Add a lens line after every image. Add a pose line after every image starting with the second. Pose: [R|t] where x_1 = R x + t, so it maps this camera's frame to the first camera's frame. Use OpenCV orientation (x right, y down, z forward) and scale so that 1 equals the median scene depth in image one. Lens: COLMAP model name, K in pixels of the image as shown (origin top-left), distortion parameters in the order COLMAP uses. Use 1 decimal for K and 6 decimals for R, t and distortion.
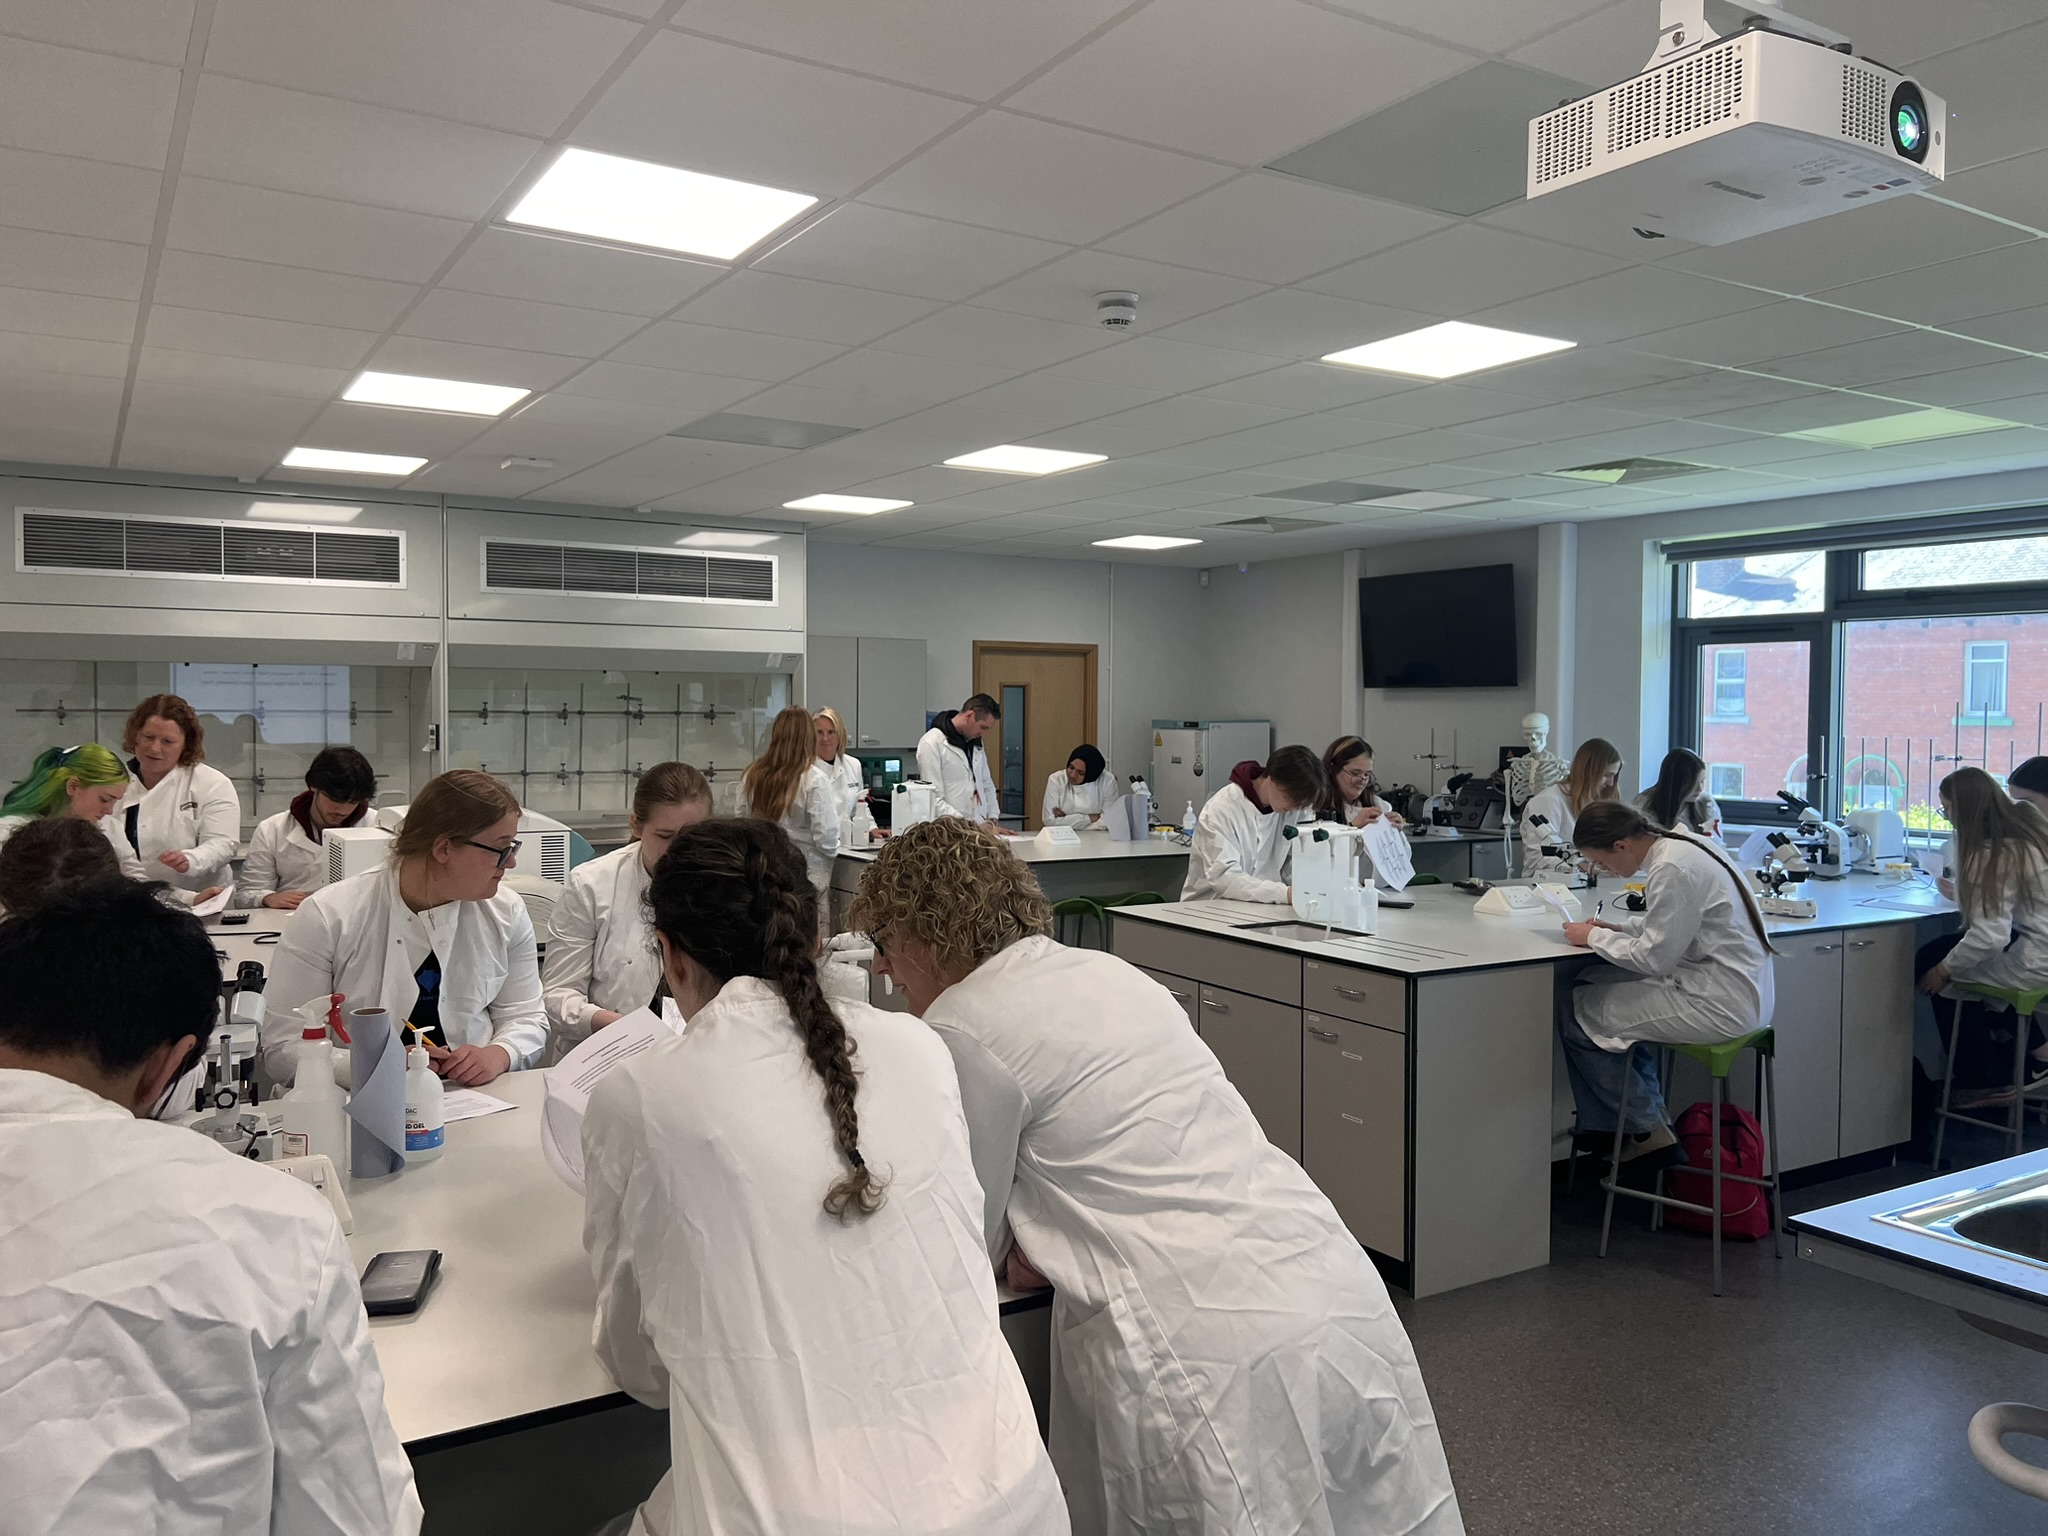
lens RADIAL K [[1527.4, 0, 1022.1], [0, 1527.4, 765.5], [0, 0, 1]] dist [0.041686, -0.047703]
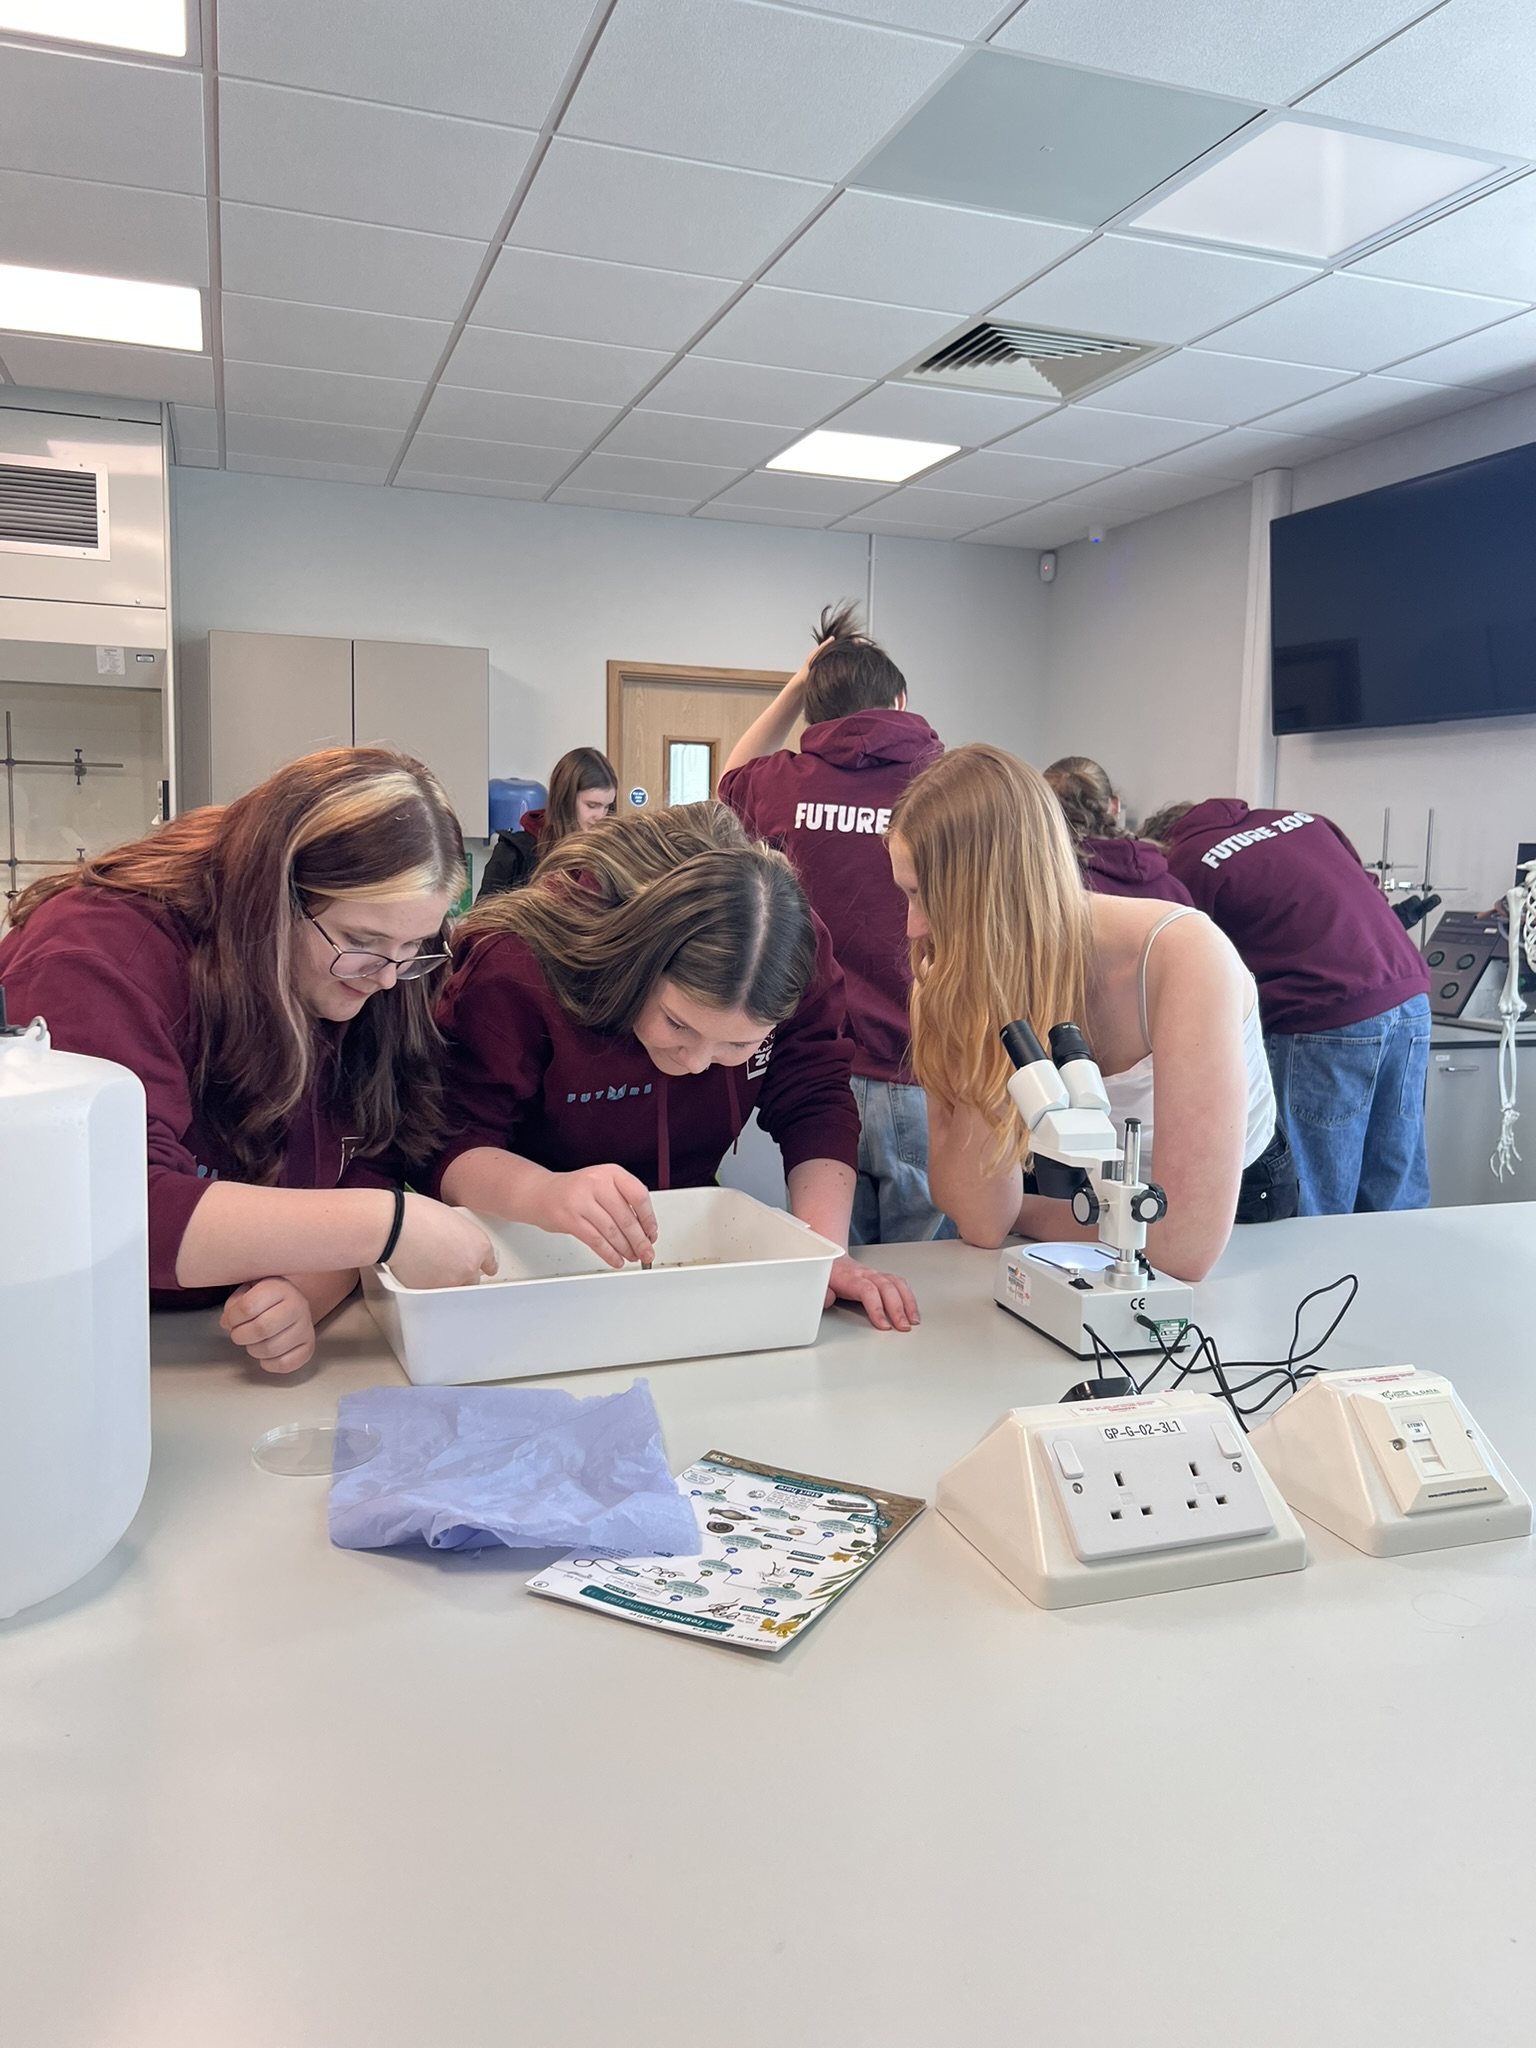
lens RADIAL K [[1527.4, 0, 763.3], [0, 1527.4, 1006.1], [0, 0, 1]] dist [0.041686, -0.047703]
pose [[0.975336, 0.041446, -0.216799, 0.291858], [-0.026143, 0.996990, 0.072984, 0.013949], [0.219172, -0.065516, 0.973484, 0.756649]]
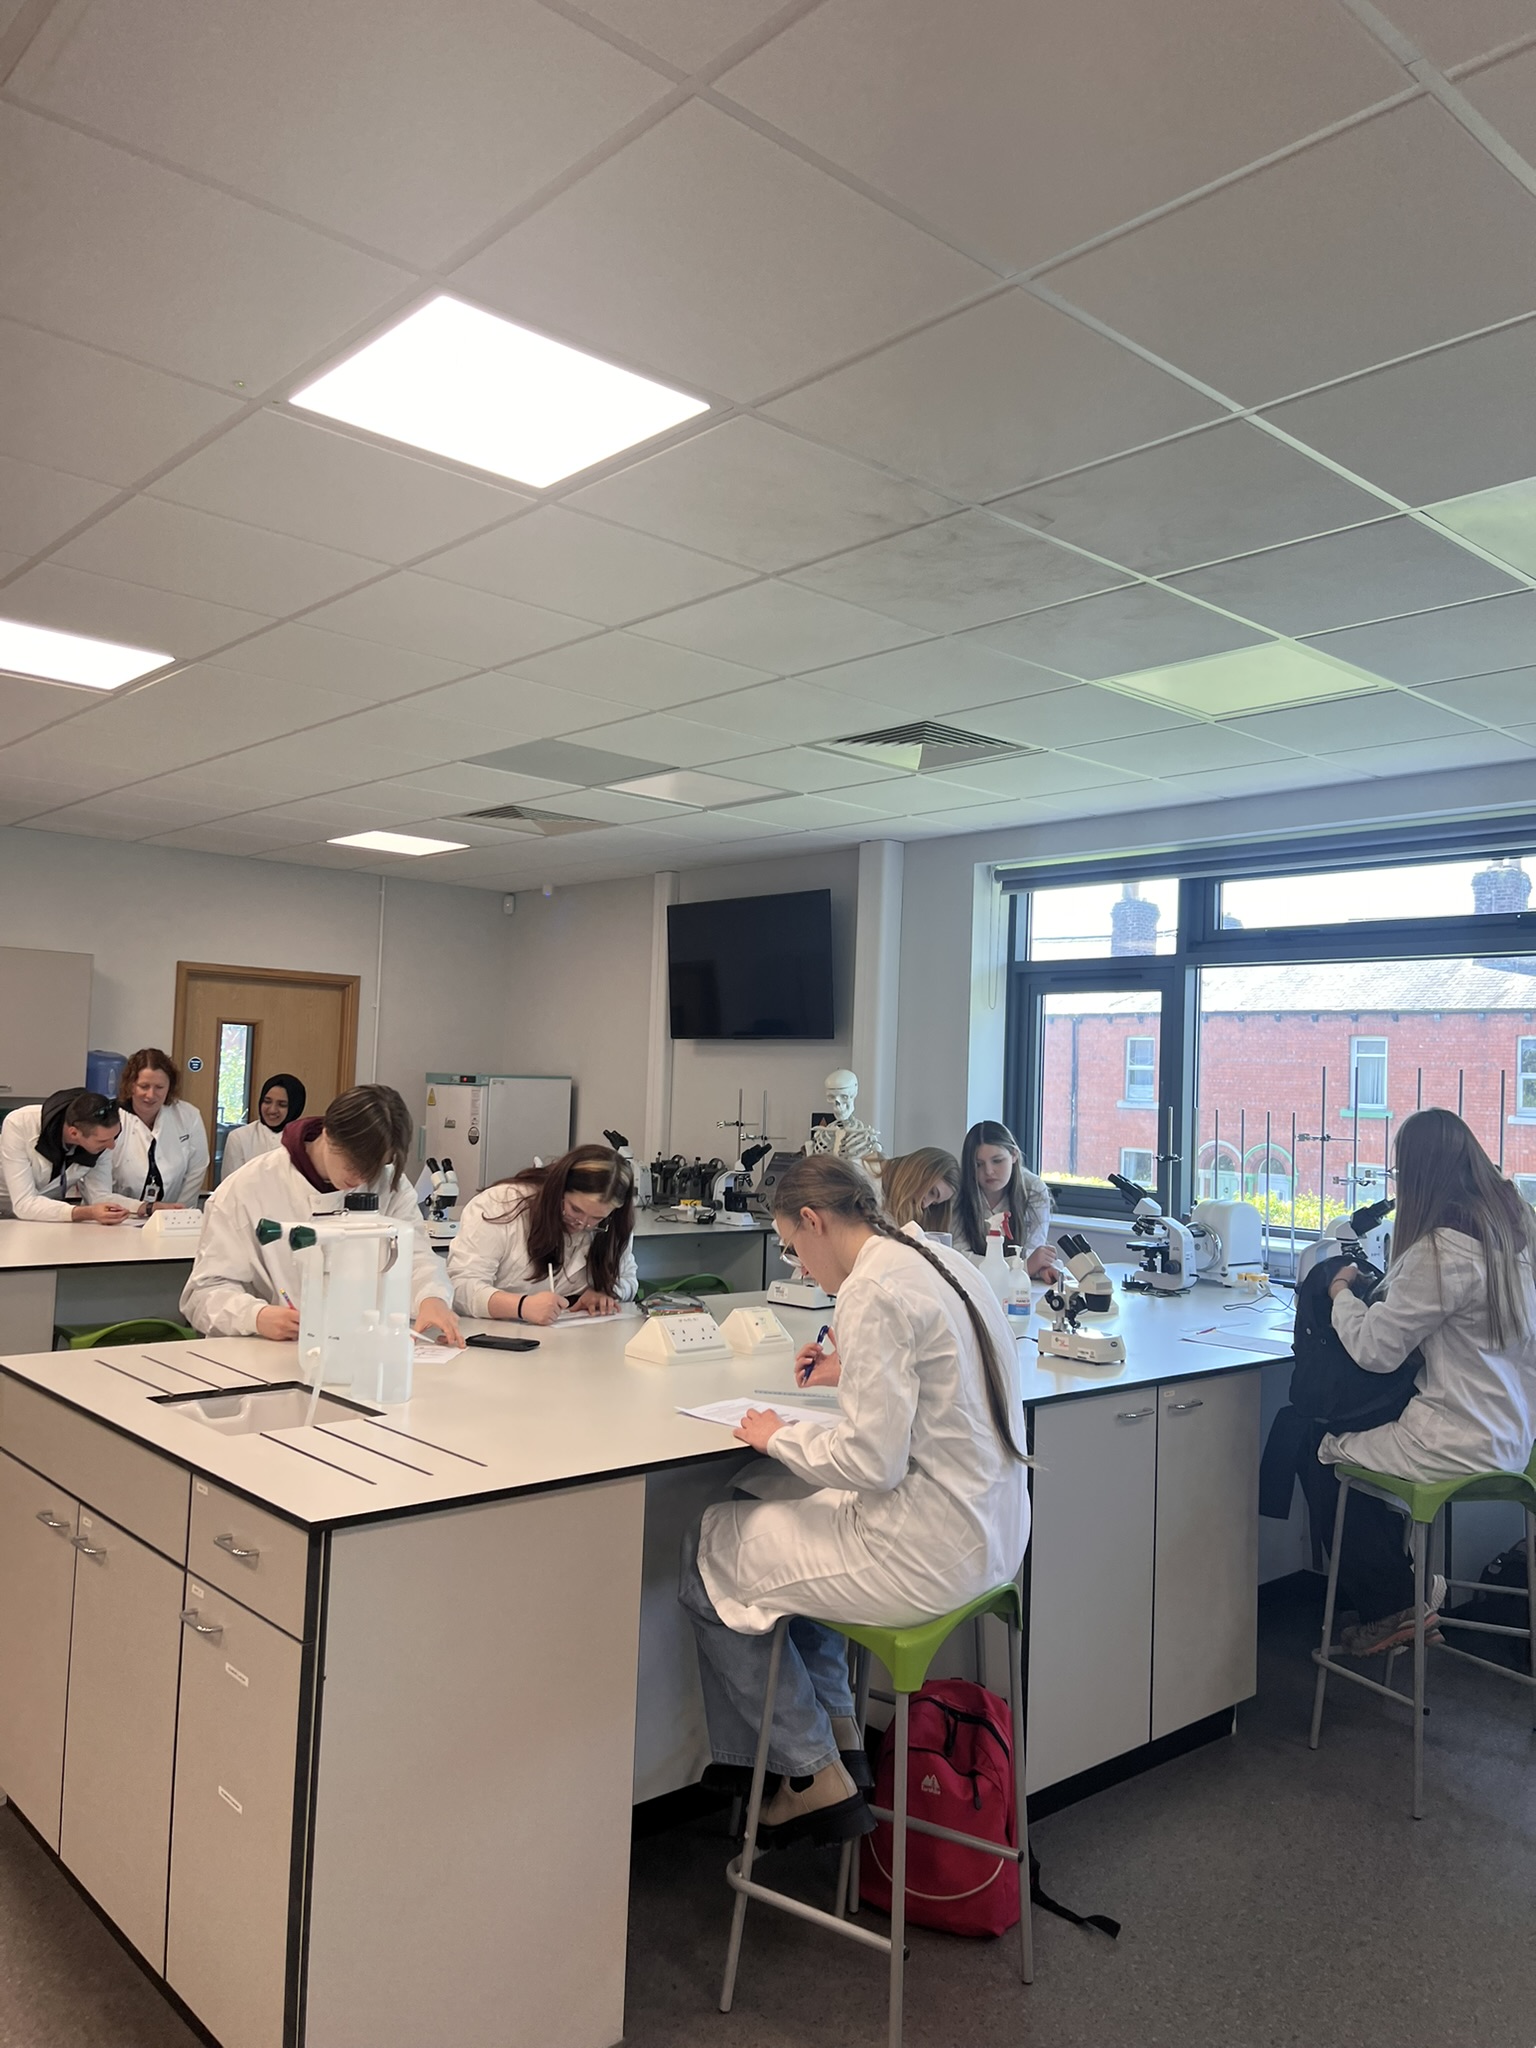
lens RADIAL K [[1527.4, 0, 758.3], [0, 1527.4, 1029.7], [0, 0, 1]] dist [0.041686, -0.047703]
pose [[0.983629, 0.035297, 0.176715, 0.213853], [-0.022628, 0.997061, -0.073199, 0.005037], [-0.178779, 0.068002, 0.981536, 0.328273]]
